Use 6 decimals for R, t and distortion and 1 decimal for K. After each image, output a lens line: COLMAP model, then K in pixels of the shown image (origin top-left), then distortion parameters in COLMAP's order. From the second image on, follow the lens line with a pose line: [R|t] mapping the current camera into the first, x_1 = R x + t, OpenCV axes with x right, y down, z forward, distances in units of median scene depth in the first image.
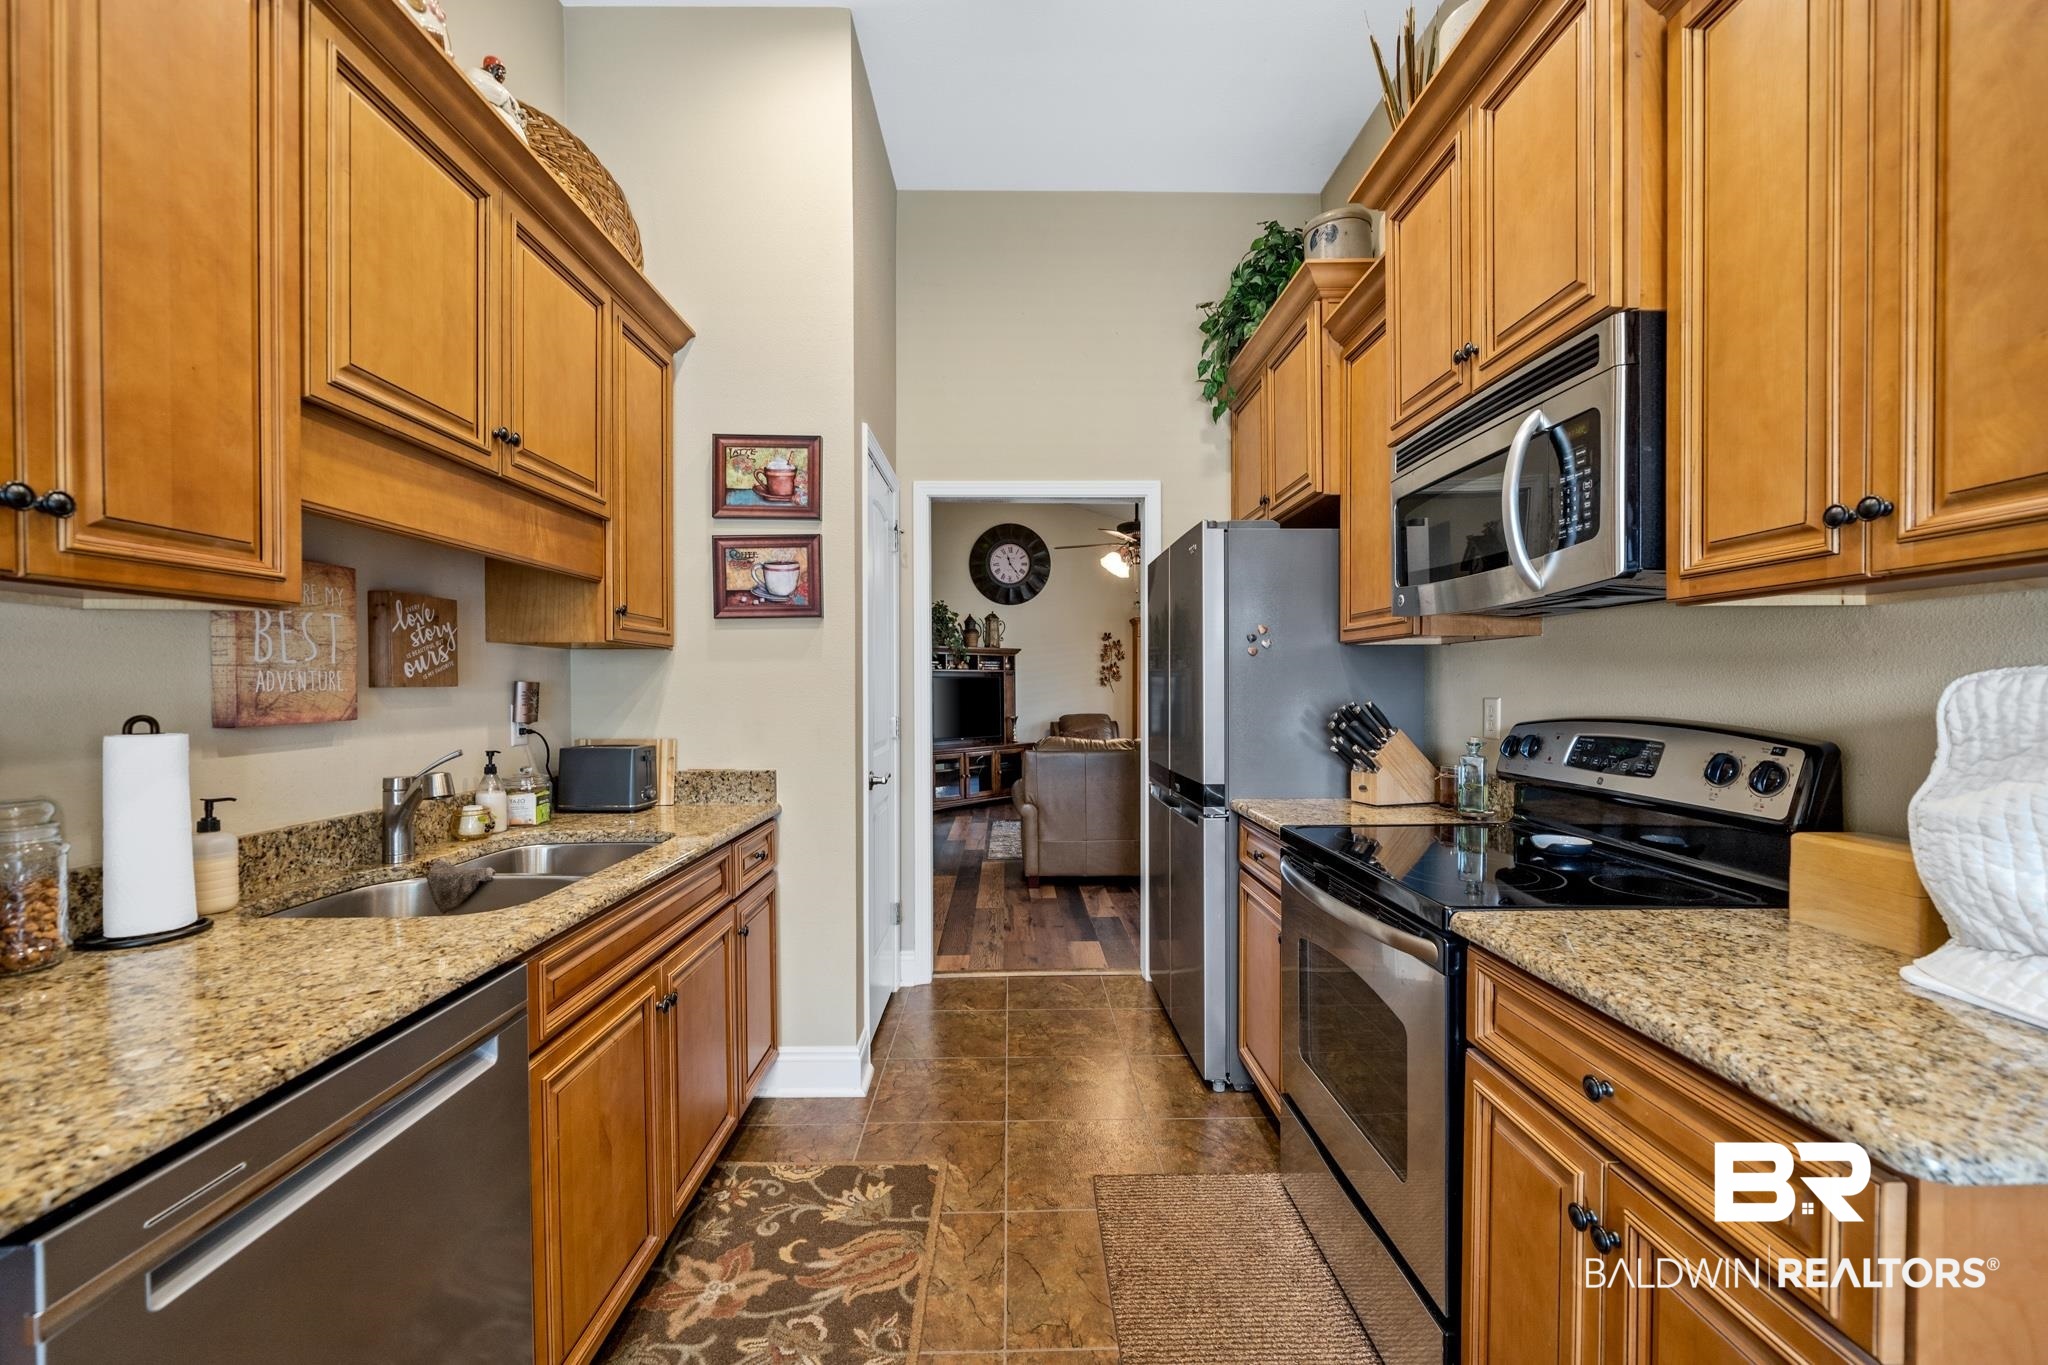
lens RADIAL K [[816.7, 0, 1030.1], [0, 816.7, 696.5], [0, 0, 1]] dist [-0.002415, 0.000046]
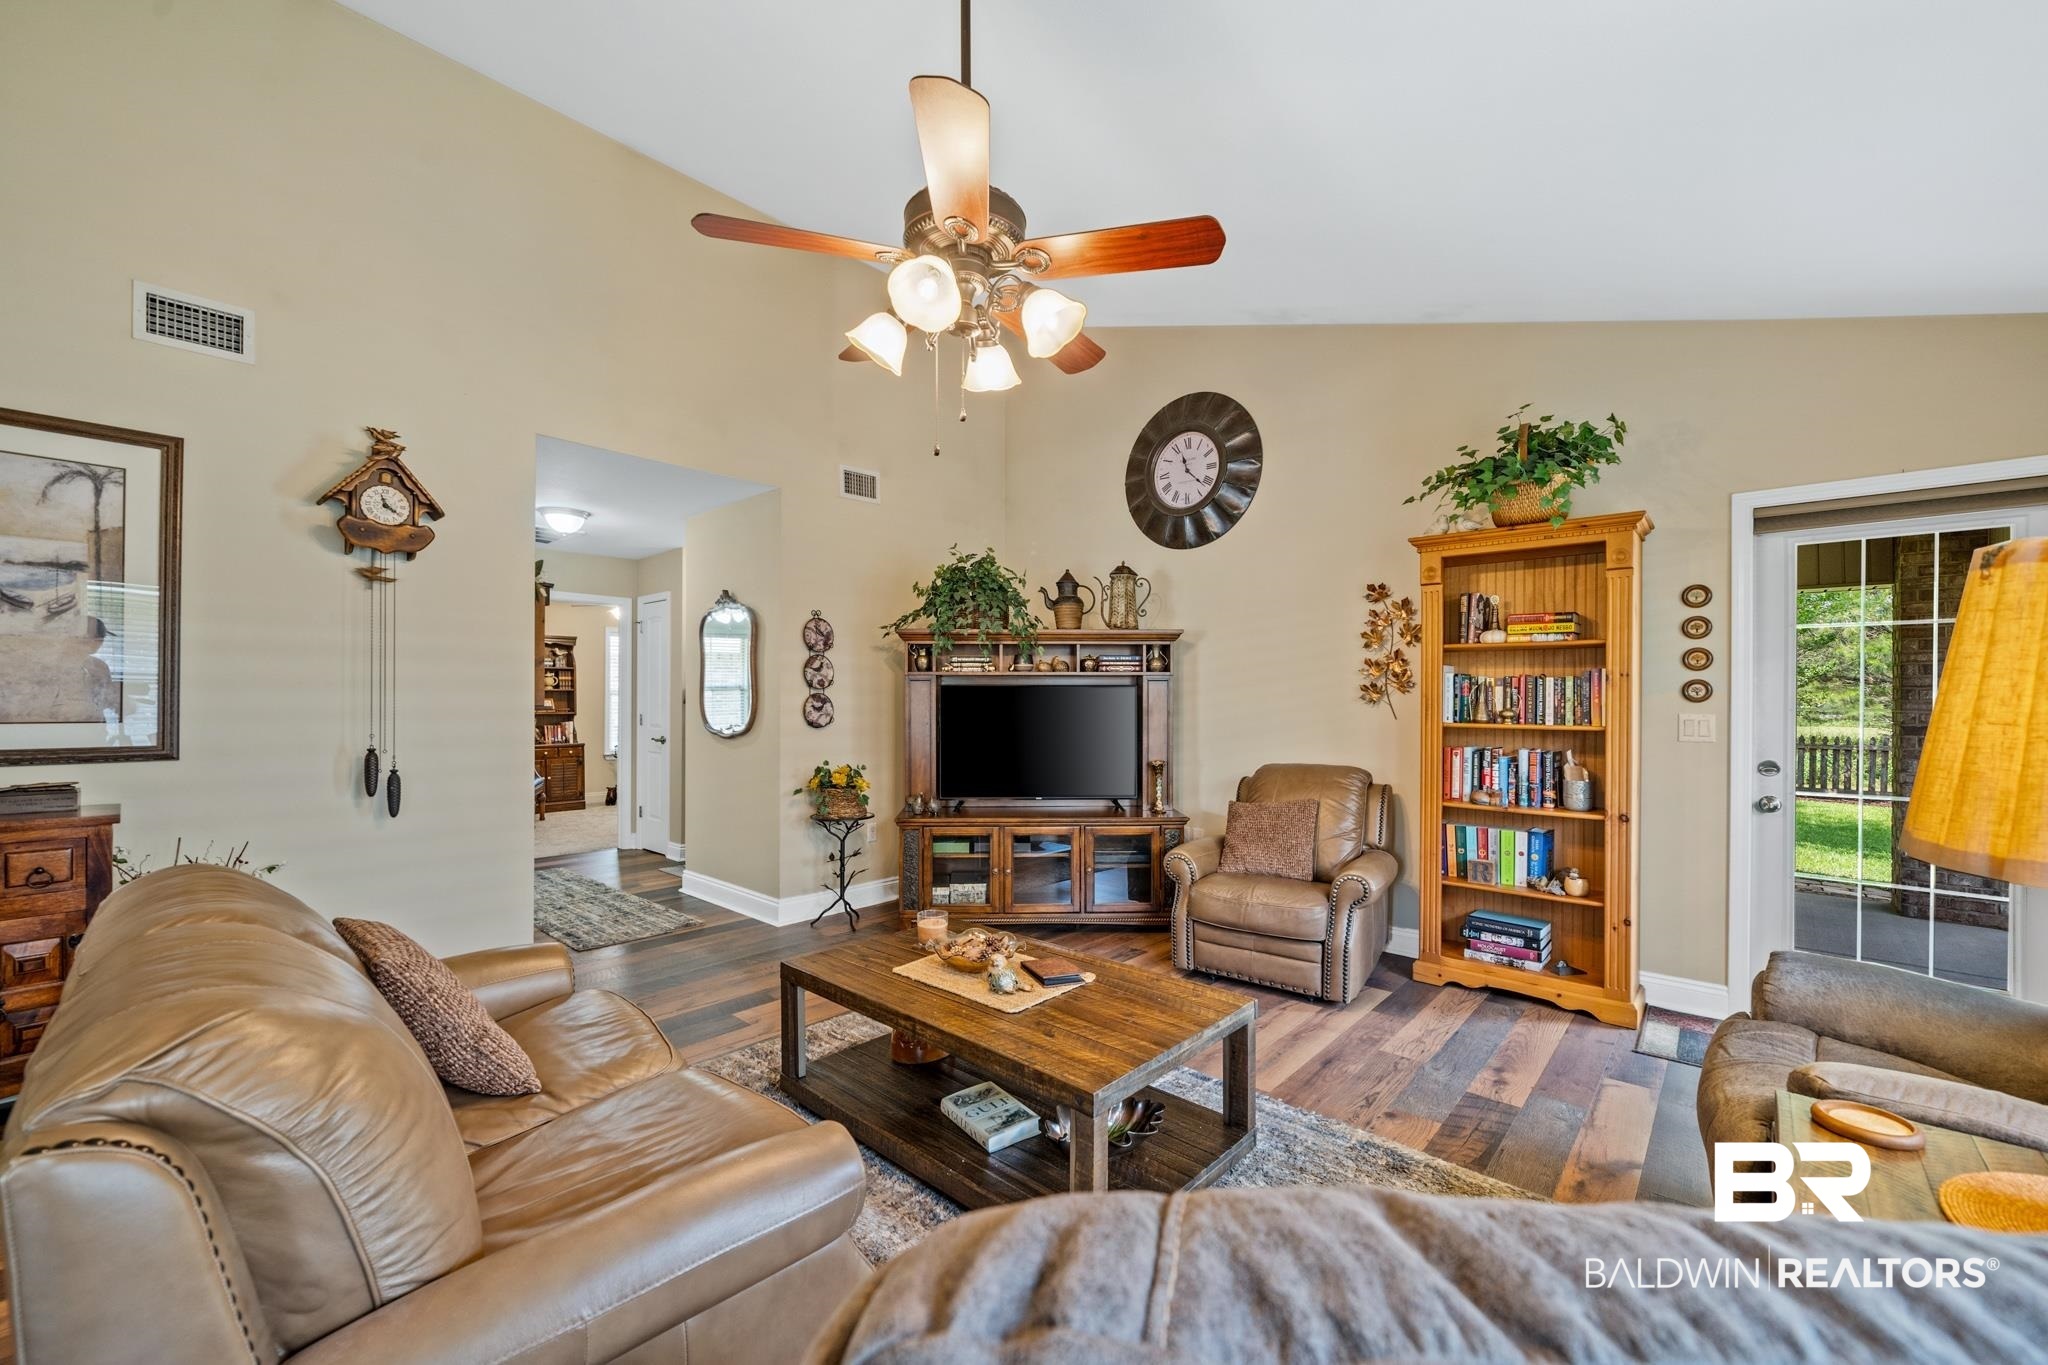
lens RADIAL K [[816.7, 0, 1028.9], [0, 816.7, 699.0], [0, 0, 1]] dist [-0.002415, 0.000046]
pose [[0.721158, 0.003899, -0.692759, 0.269508], [-0.013419, 0.999875, -0.008342, -0.009498], [0.692640, 0.015313, 0.721121, 0.558883]]
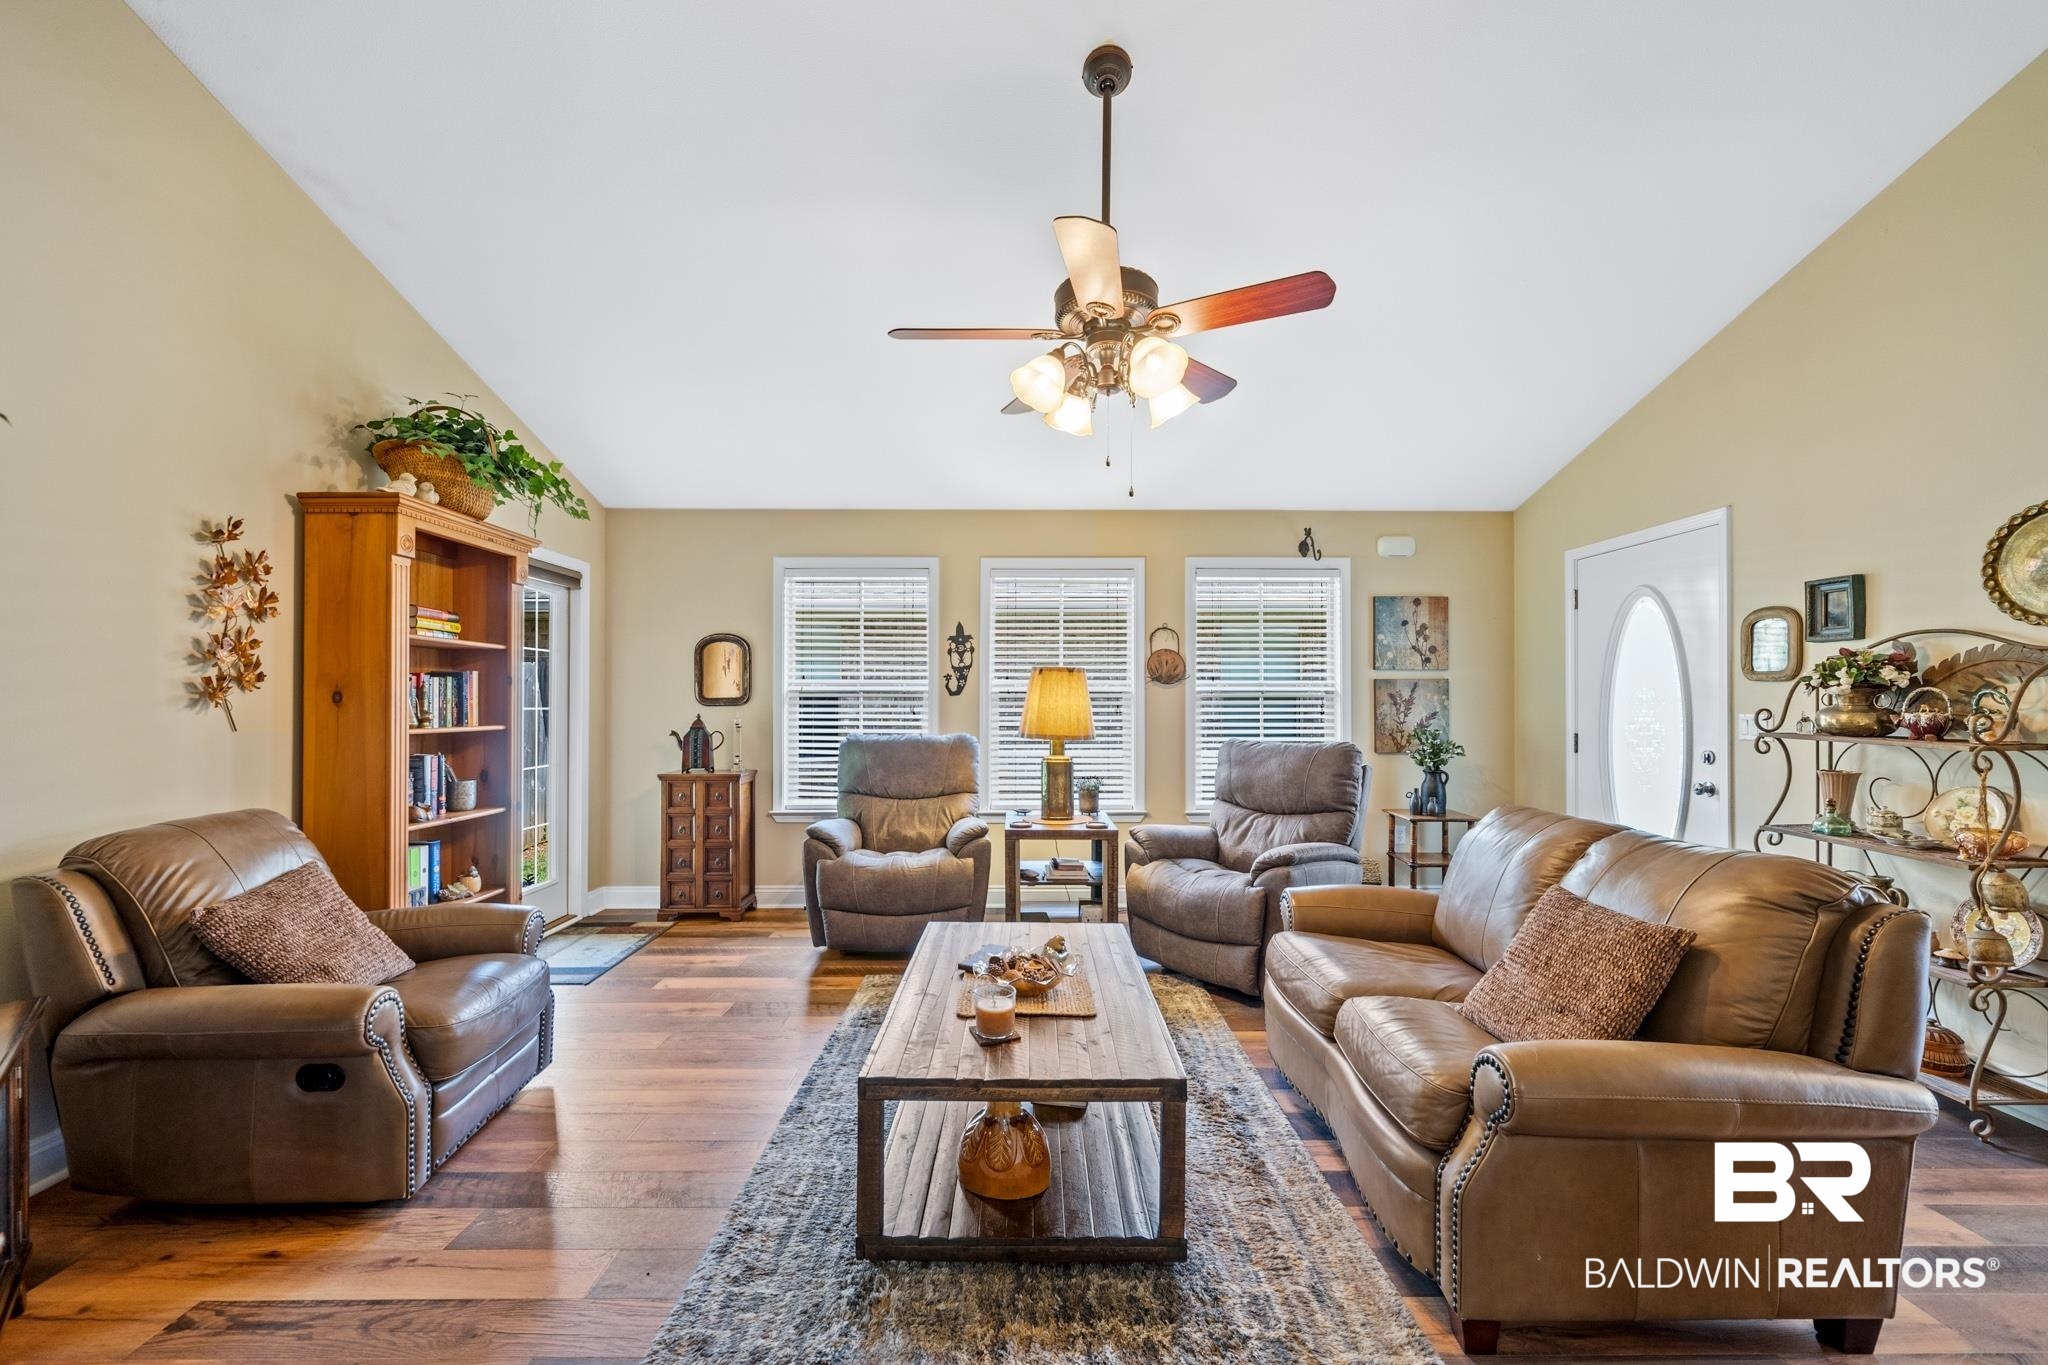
lens RADIAL K [[816.7, 0, 1025.1], [0, 816.7, 695.7], [0, 0, 1]] dist [-0.002415, 0.000046]
pose [[0.019550, 0.010778, 0.999751, -0.180927], [0.013038, 0.999854, -0.011034, -0.010527], [-0.999724, 0.013250, 0.019407, 0.734676]]
